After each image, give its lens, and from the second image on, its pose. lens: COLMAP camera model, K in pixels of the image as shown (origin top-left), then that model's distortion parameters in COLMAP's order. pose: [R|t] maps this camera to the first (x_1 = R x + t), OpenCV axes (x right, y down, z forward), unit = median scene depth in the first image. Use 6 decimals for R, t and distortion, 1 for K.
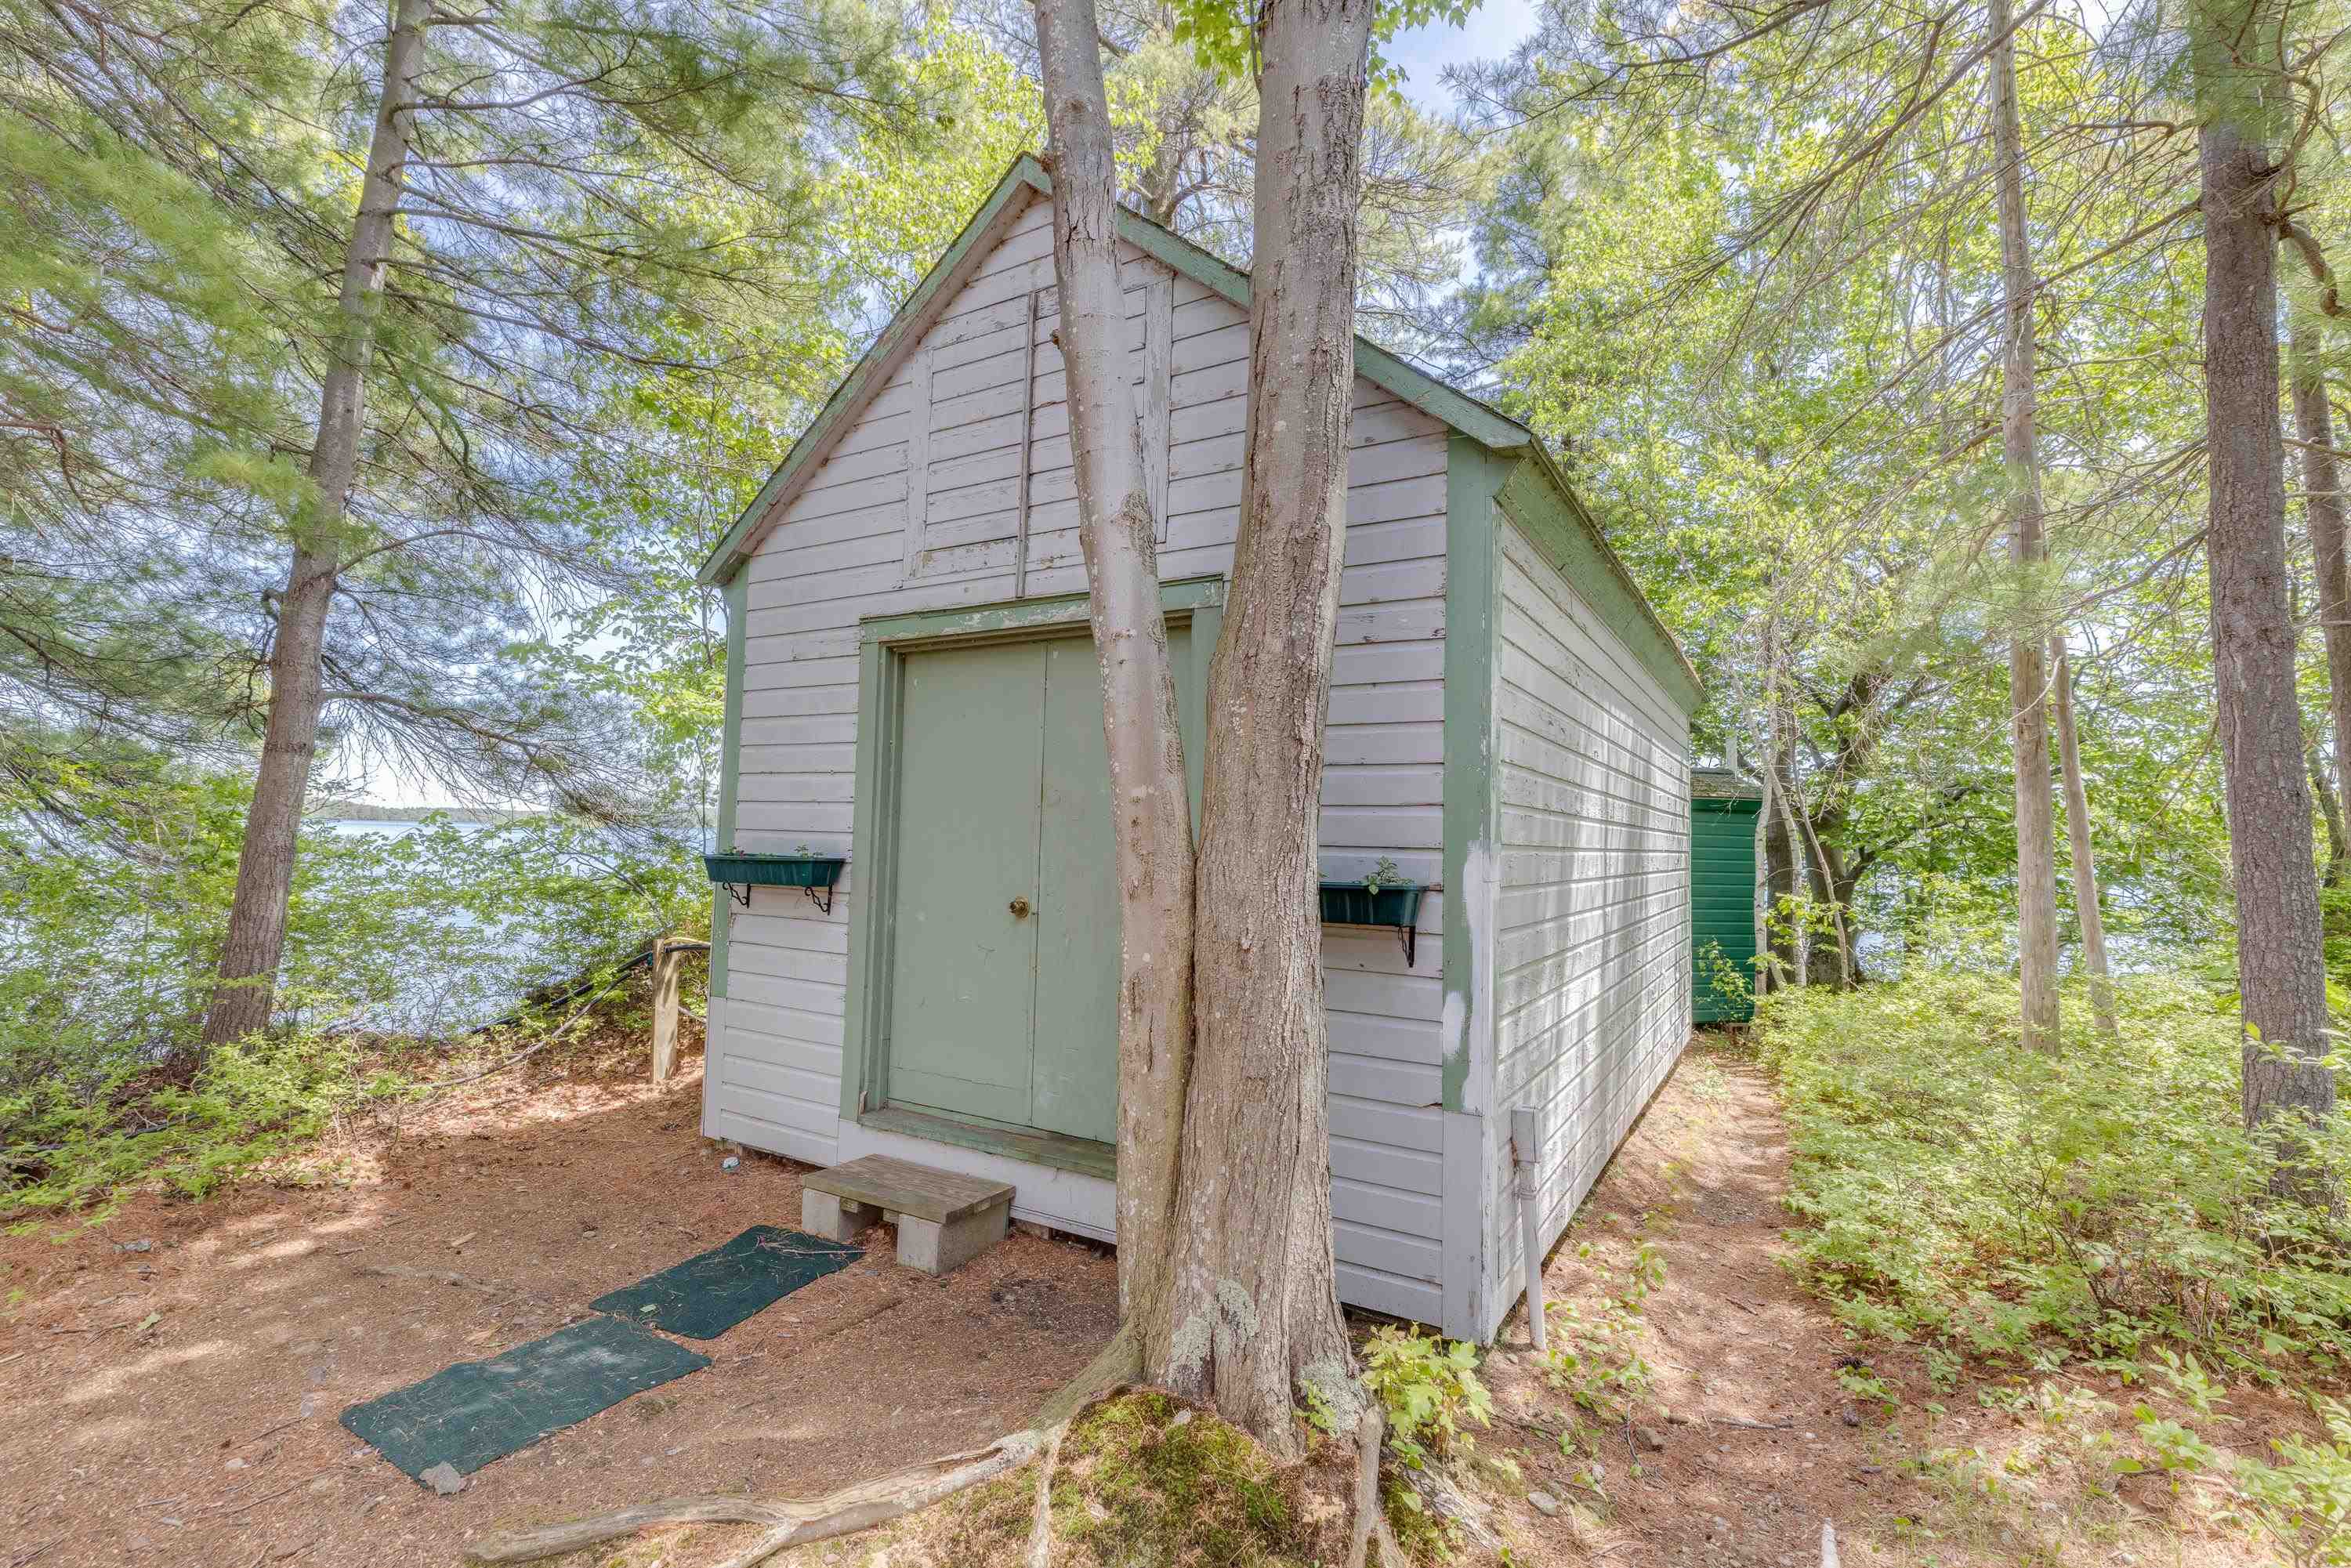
lens RADIAL K [[1050.5, 0, 1170.1], [0, 1050.5, 783.2], [0, 0, 1]] dist [0.001832, -0.000249]
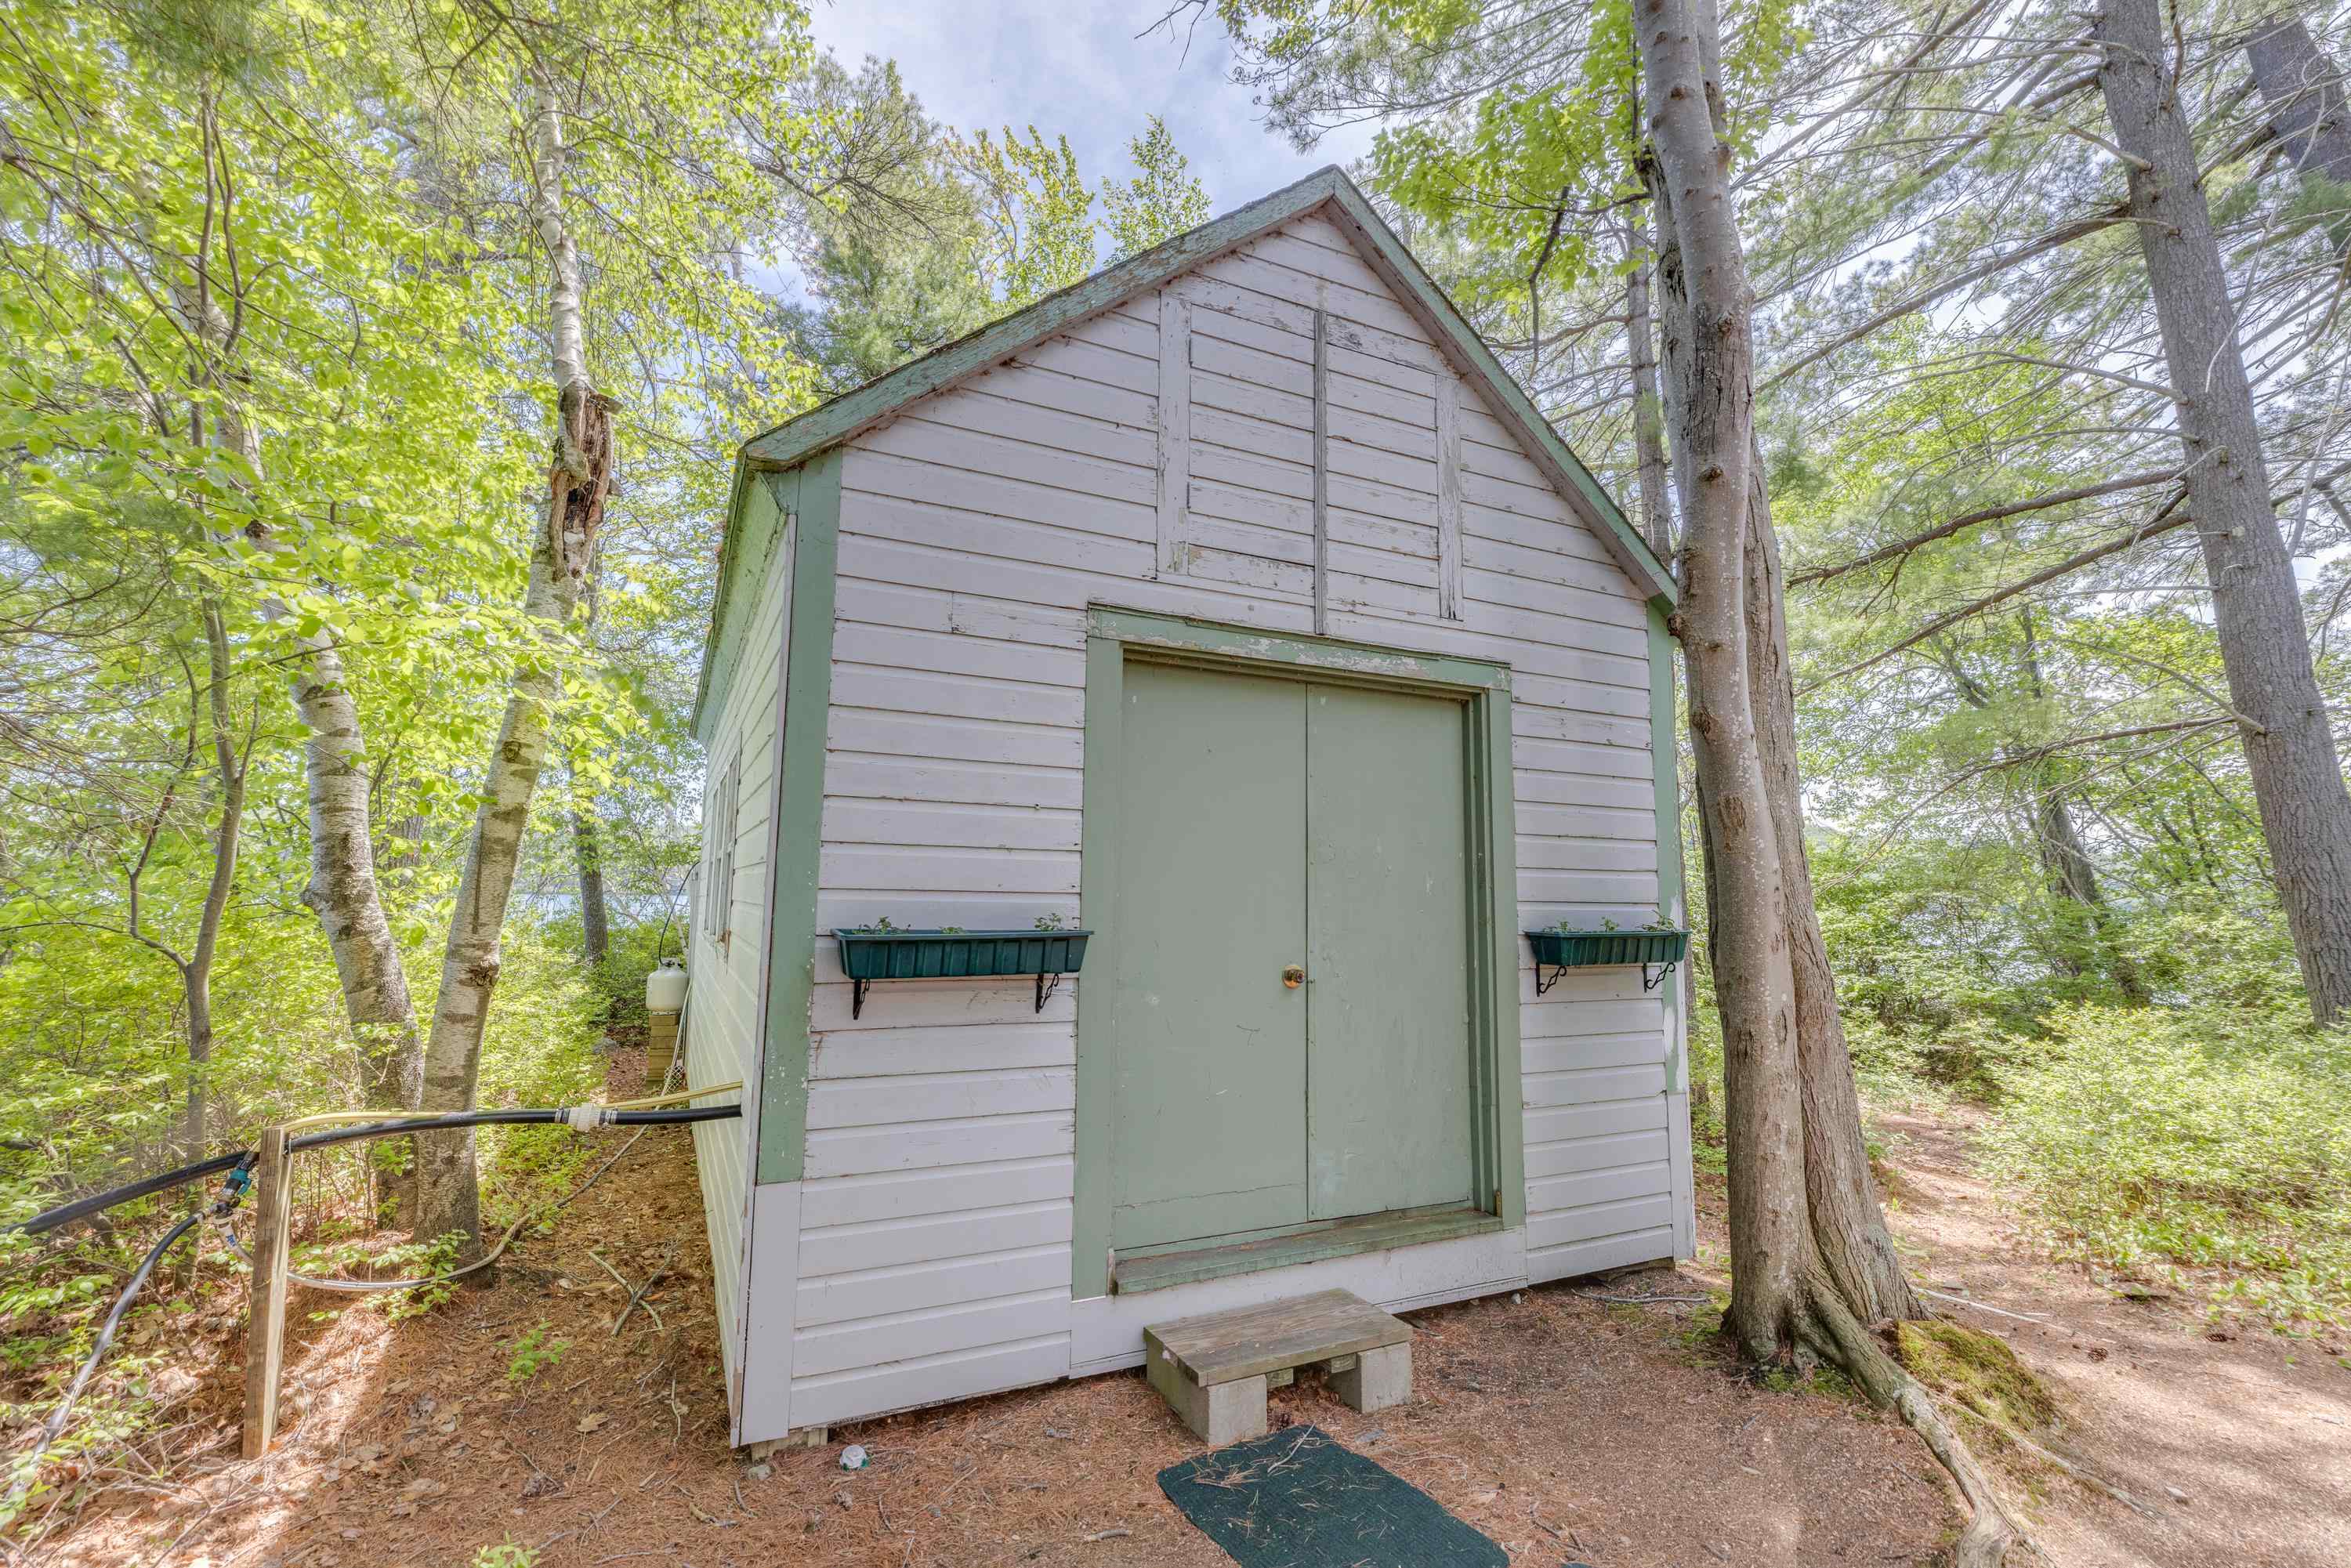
lens RADIAL K [[1050.5, 0, 1169.2], [0, 1050.5, 783.3], [0, 0, 1]] dist [0.001832, -0.000249]
pose [[0.539962, 0.073504, 0.838474, -0.941730], [-0.043327, 0.997286, -0.059525, 0.012605], [-0.840573, -0.004188, 0.541681, 0.595279]]
